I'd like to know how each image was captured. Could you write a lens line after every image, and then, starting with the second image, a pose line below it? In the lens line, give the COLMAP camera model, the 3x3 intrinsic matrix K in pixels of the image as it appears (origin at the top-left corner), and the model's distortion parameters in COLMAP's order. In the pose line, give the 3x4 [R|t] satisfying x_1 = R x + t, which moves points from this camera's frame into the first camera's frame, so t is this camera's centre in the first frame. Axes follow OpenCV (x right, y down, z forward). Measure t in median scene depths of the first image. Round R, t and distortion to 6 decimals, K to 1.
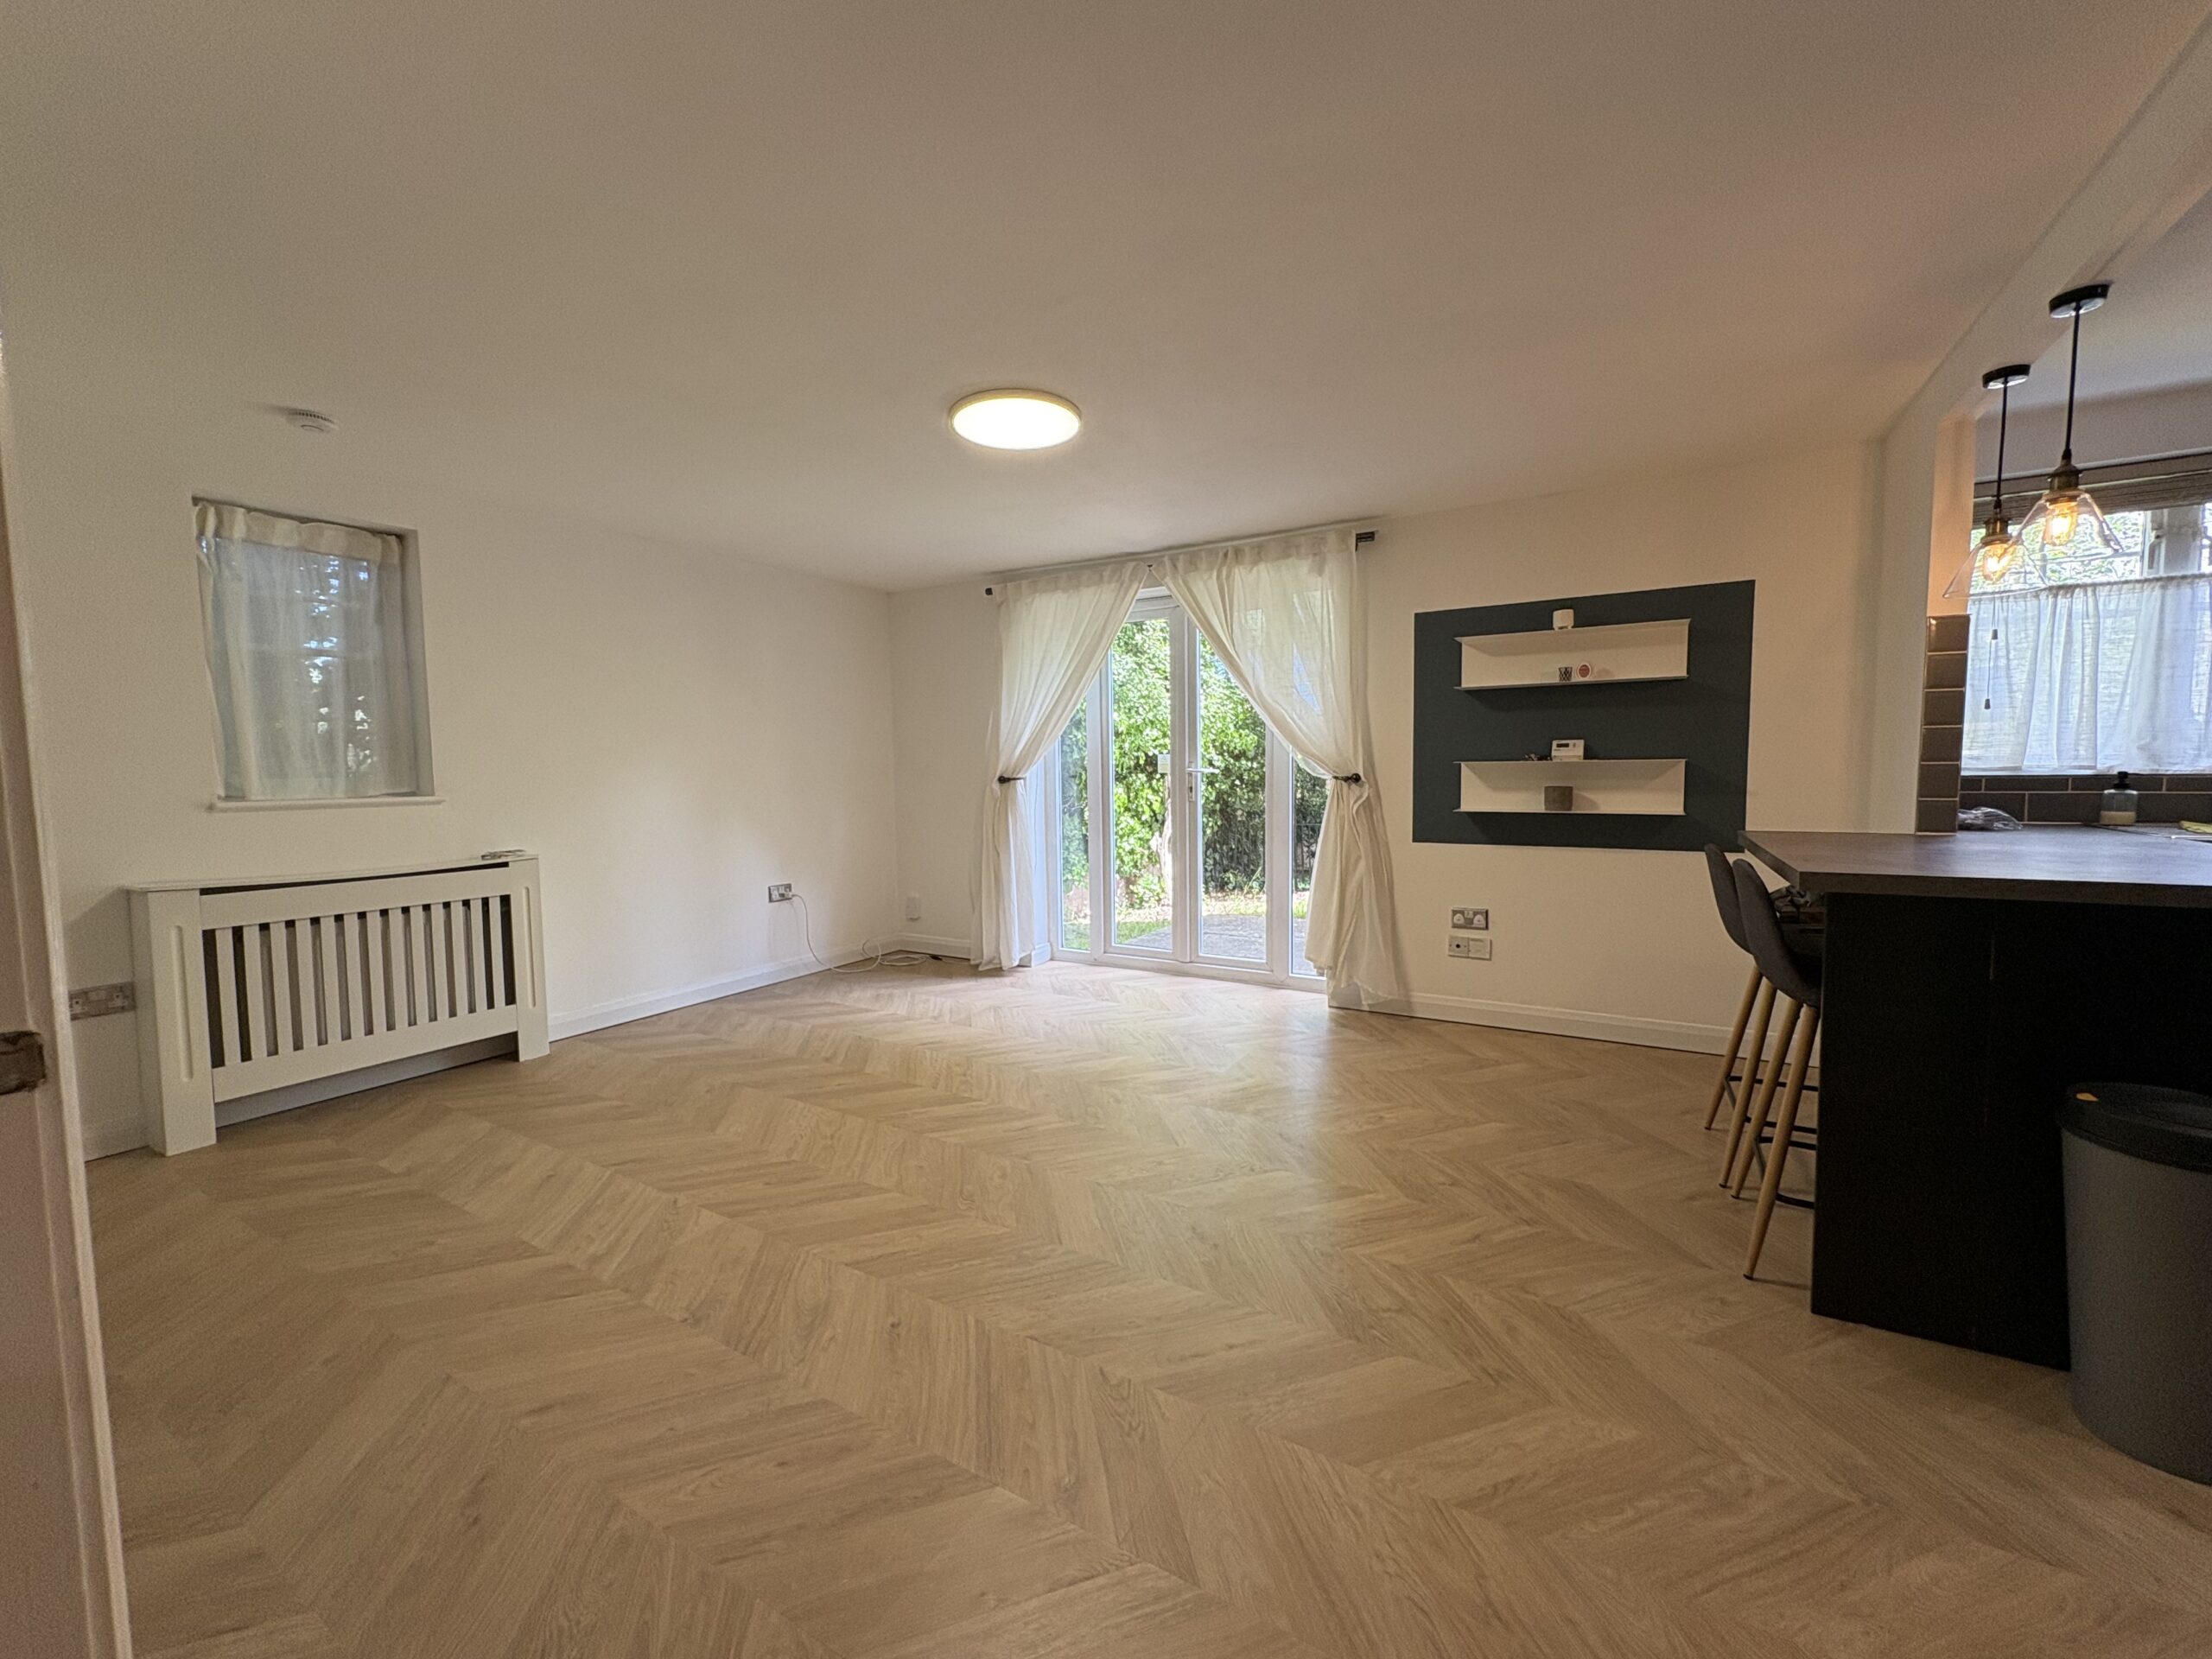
lens RADIAL K [[877.6, 0, 1101.6], [0, 877.6, 826.9], [0, 0, 1]] dist [-0.002098, -0.000059]
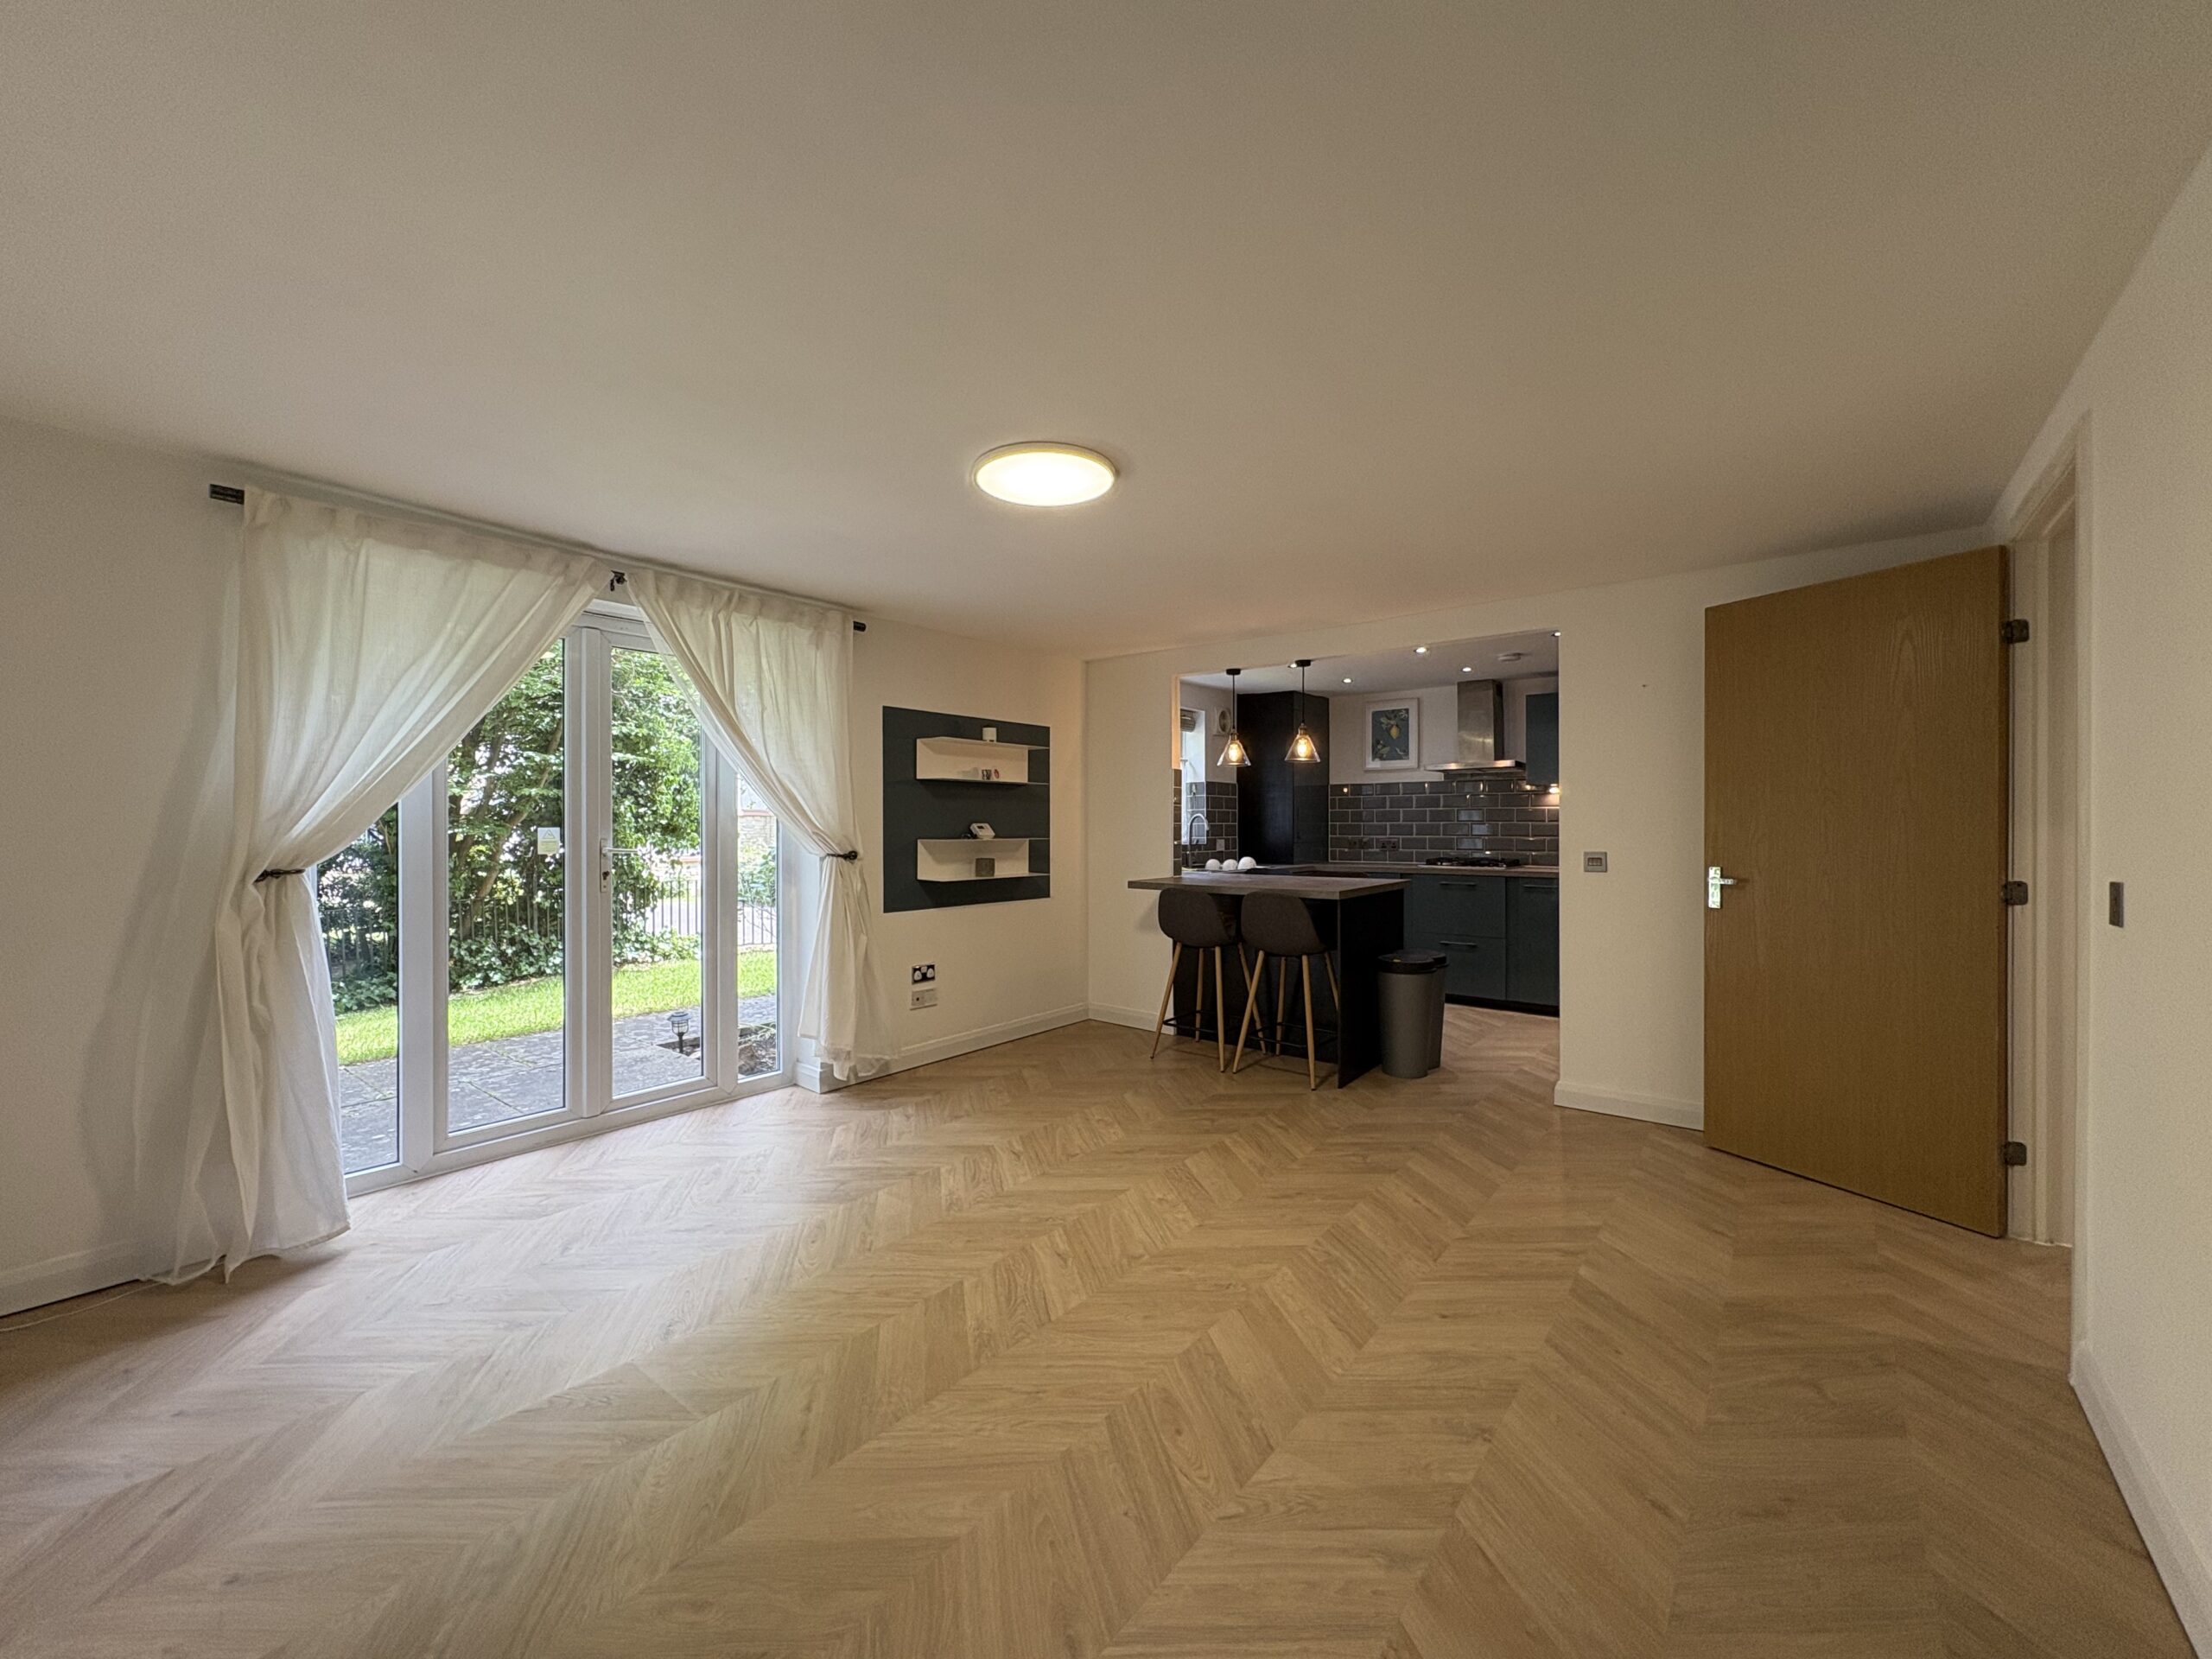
lens RADIAL K [[877.6, 0, 1101.6], [0, 877.6, 826.9], [0, 0, 1]] dist [-0.002098, -0.000059]
pose [[0.133501, 0.012667, 0.990968, -0.913991], [0.065602, 0.997612, -0.021589, -0.063468], [-0.988875, 0.067891, 0.132351, 0.769760]]
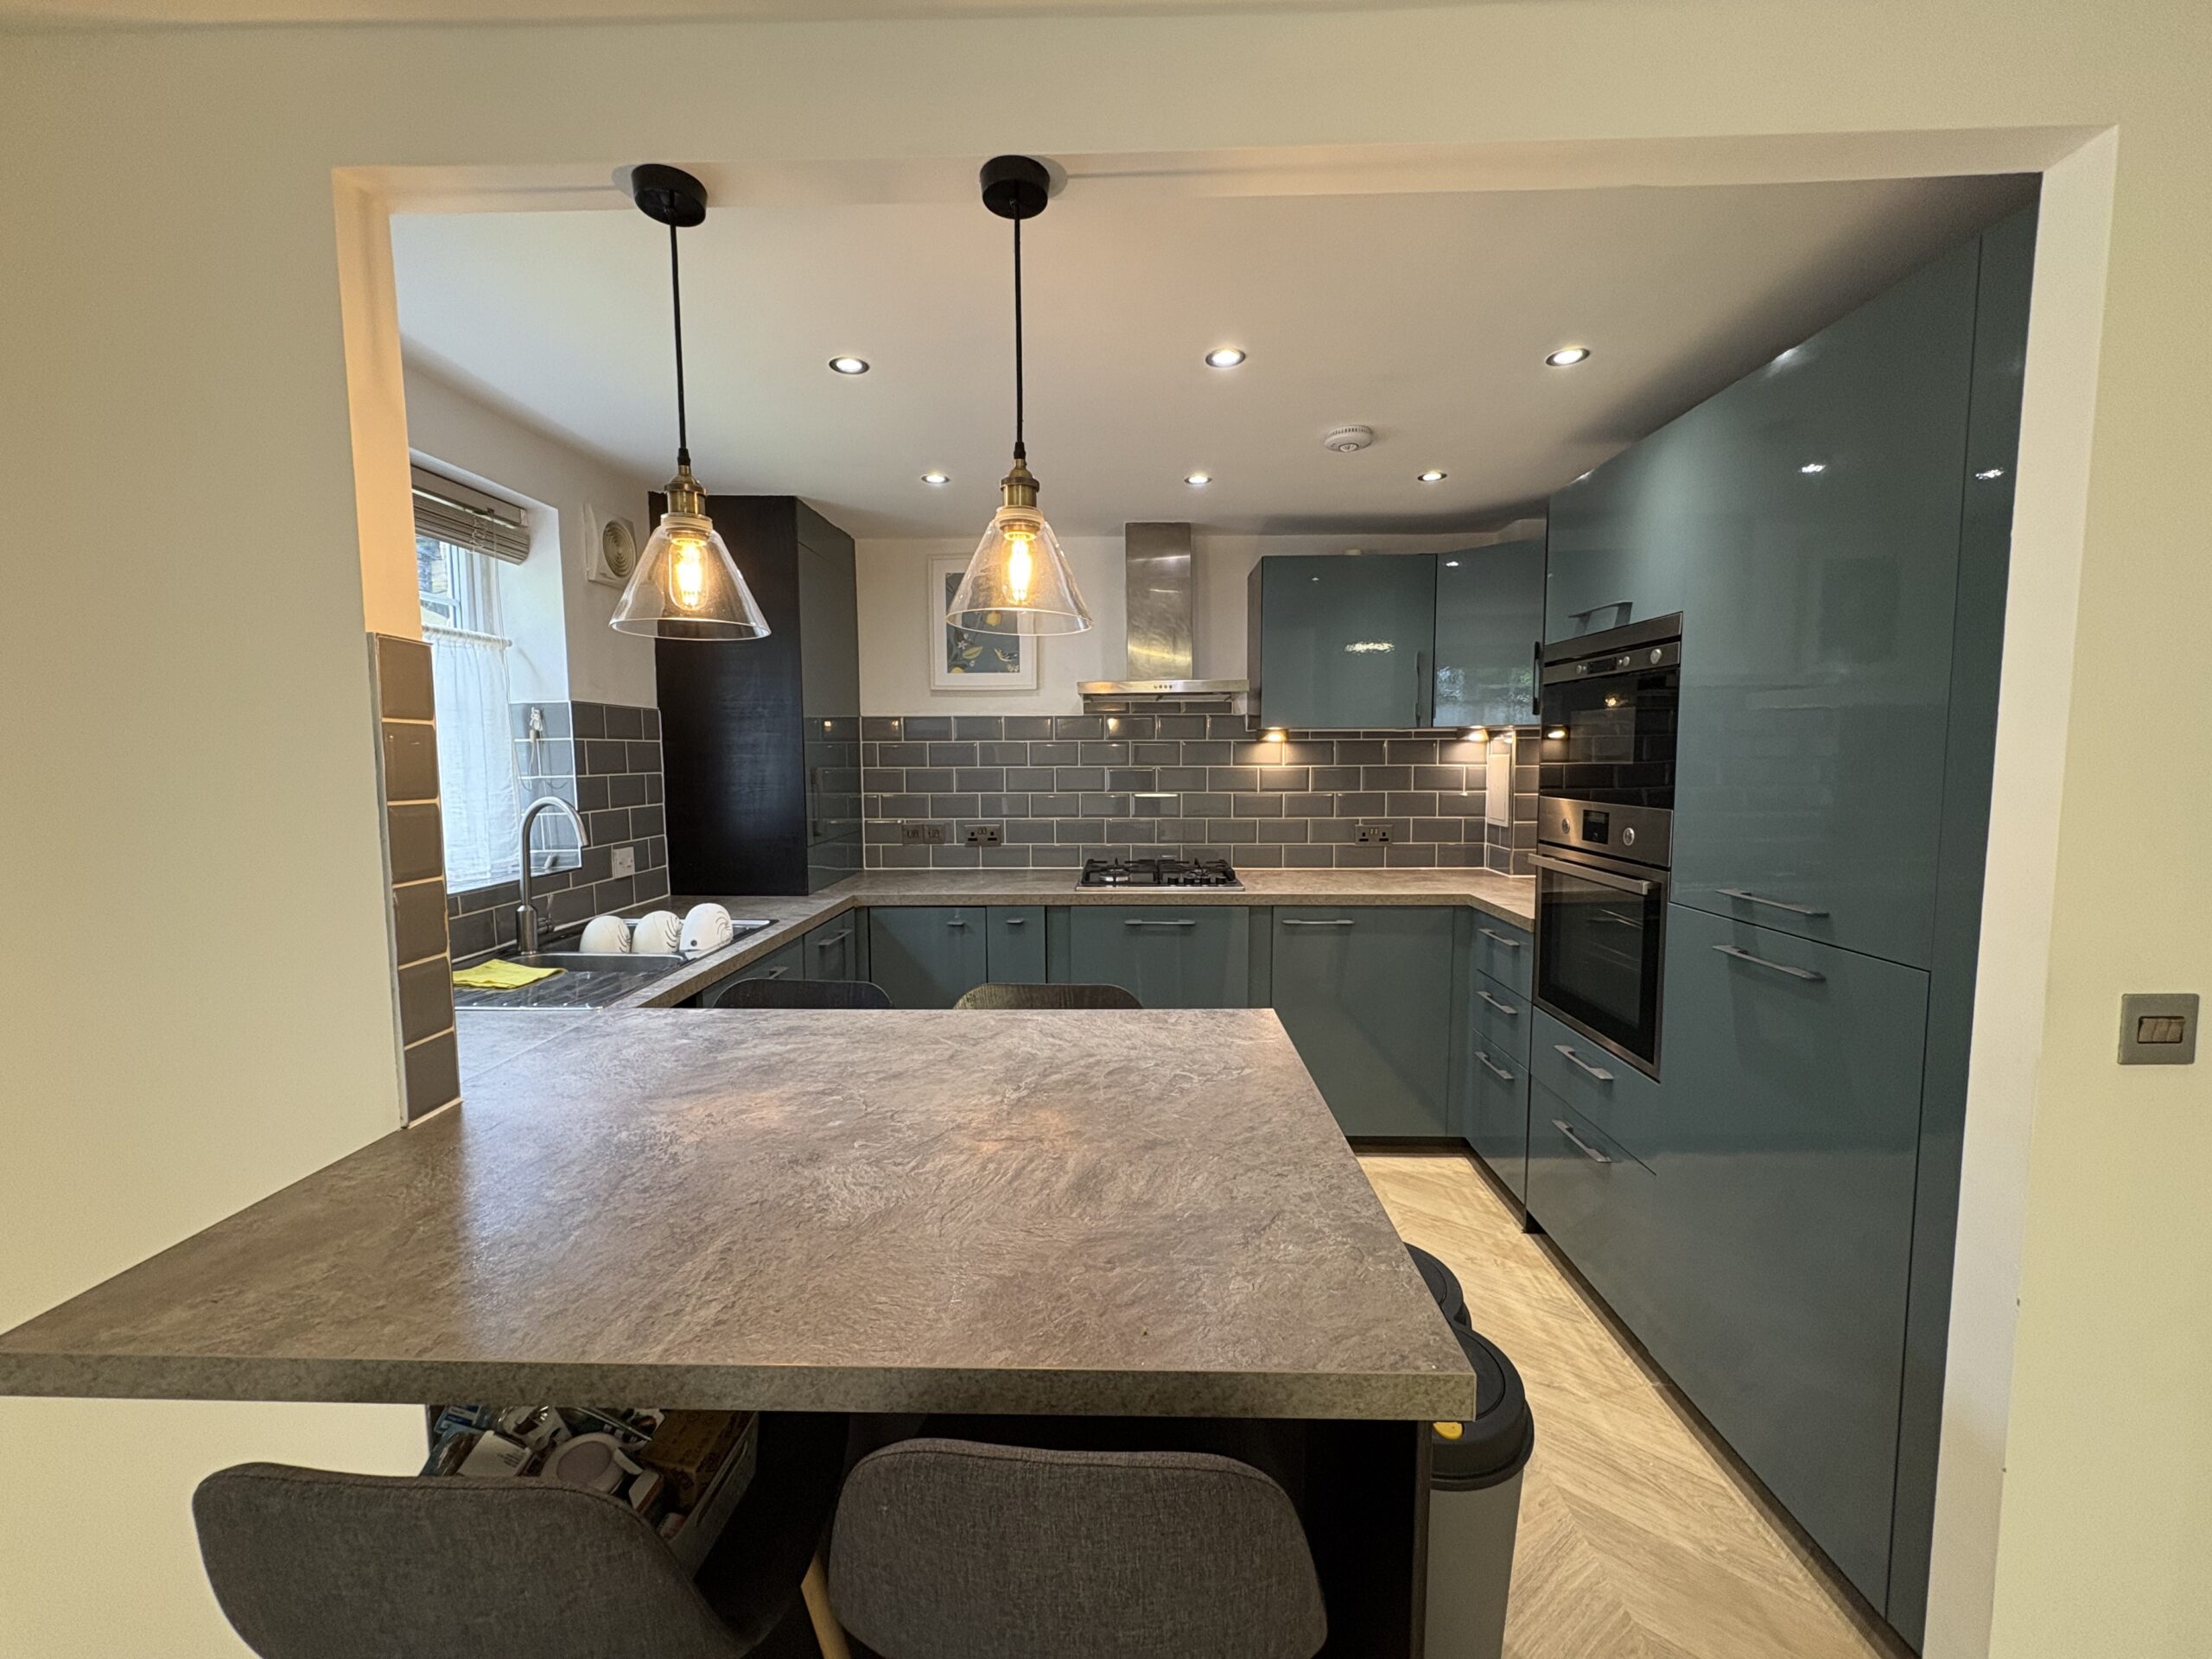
lens RADIAL K [[881.8, 0, 1098.5], [0, 881.8, 827.3], [0, 0, 1]] dist [-0.000505, -0.000074]
pose [[-0.487625, -0.056240, 0.871240, 0.330573], [0.069875, 0.992208, 0.103157, -0.141540], [-0.870252, 0.111180, -0.479896, 0.774441]]
